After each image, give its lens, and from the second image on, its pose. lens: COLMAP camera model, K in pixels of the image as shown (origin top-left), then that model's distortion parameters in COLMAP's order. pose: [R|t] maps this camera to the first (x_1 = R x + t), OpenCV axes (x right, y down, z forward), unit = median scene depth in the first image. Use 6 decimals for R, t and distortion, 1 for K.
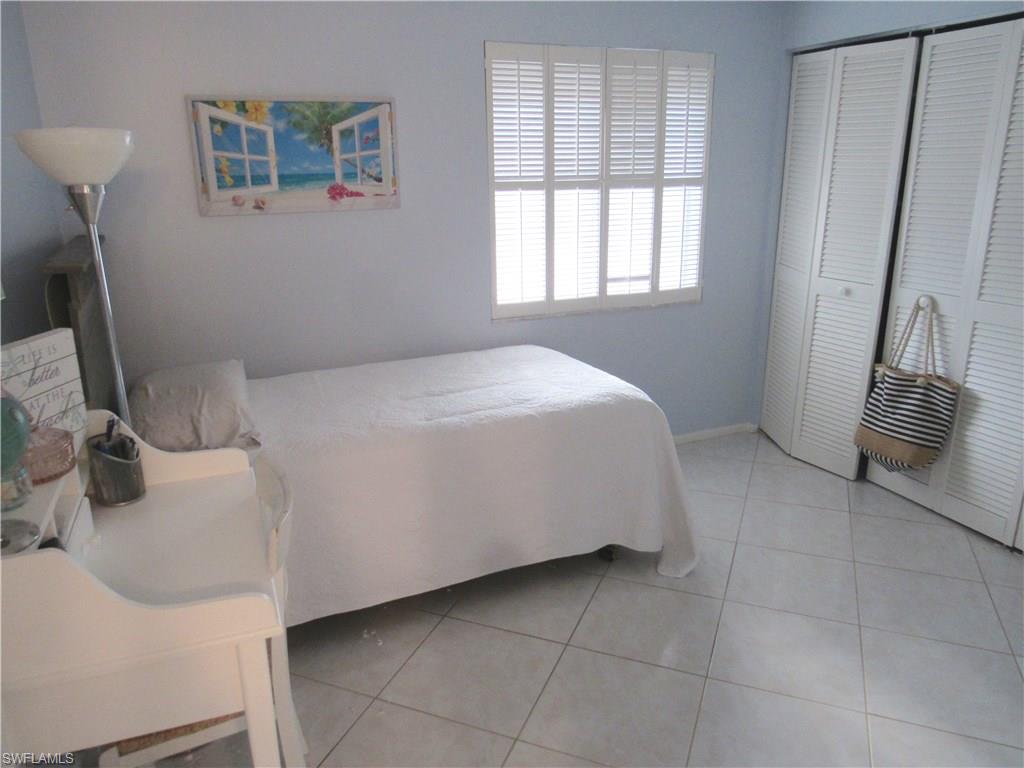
lens RADIAL K [[735.3, 0, 511.4], [0, 735.3, 388.3], [0, 0, 1]] dist [-0.041738, 0.028491]
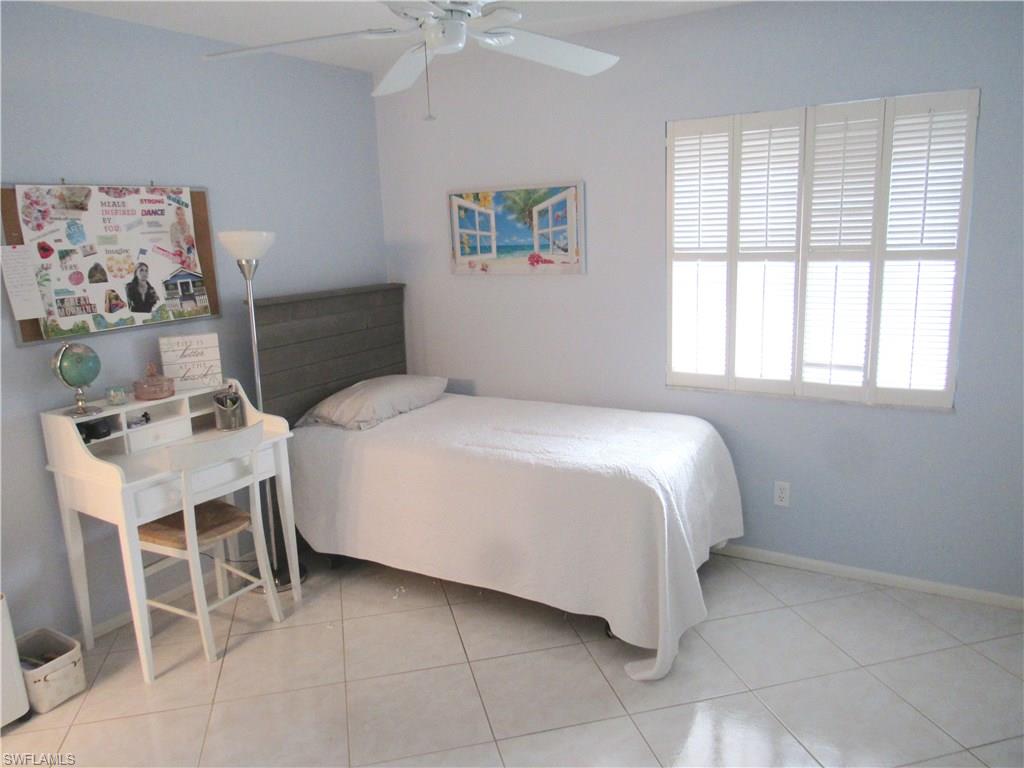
lens RADIAL K [[735.3, 0, 511.4], [0, 735.3, 388.3], [0, 0, 1]] dist [-0.041738, 0.028491]
pose [[0.581697, 0.164206, -0.796658, 0.764484], [-0.210854, 0.976373, 0.047289, -0.105970], [0.785601, 0.140470, 0.602577, 0.250564]]
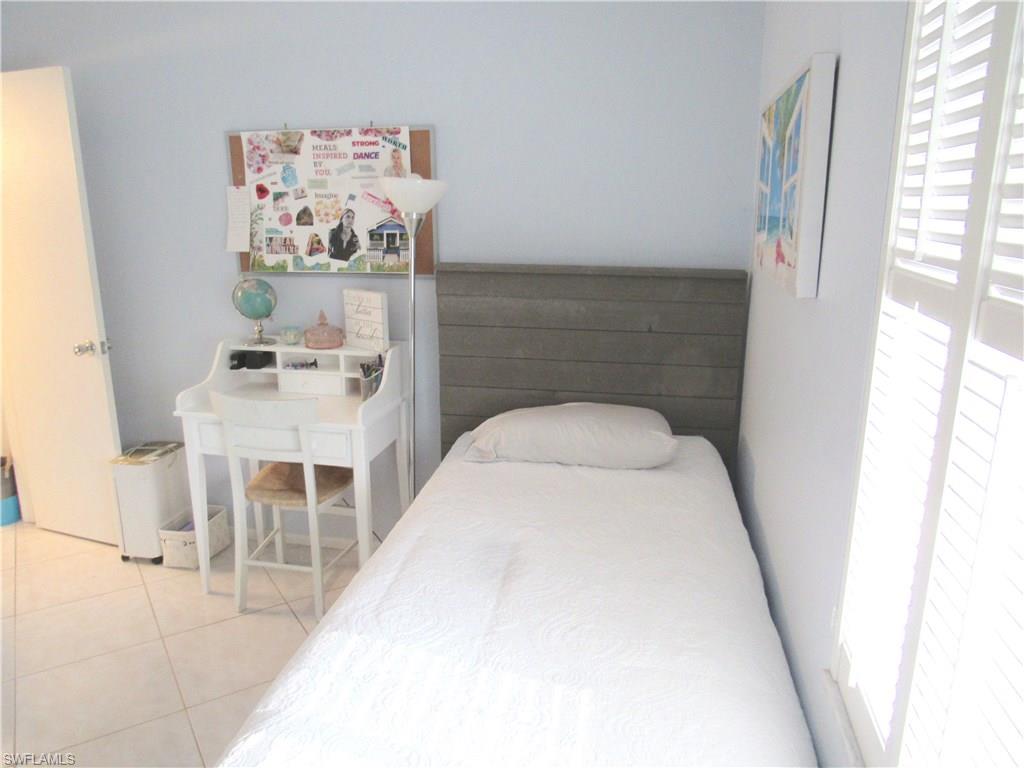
lens RADIAL K [[735.3, 0, 511.4], [0, 735.3, 388.3], [0, 0, 1]] dist [-0.041738, 0.028491]
pose [[-0.567563, 0.211095, -0.795809, 0.342624], [-0.237768, 0.883366, 0.403895, -0.352775], [0.788250, 0.418454, -0.451174, 1.136650]]
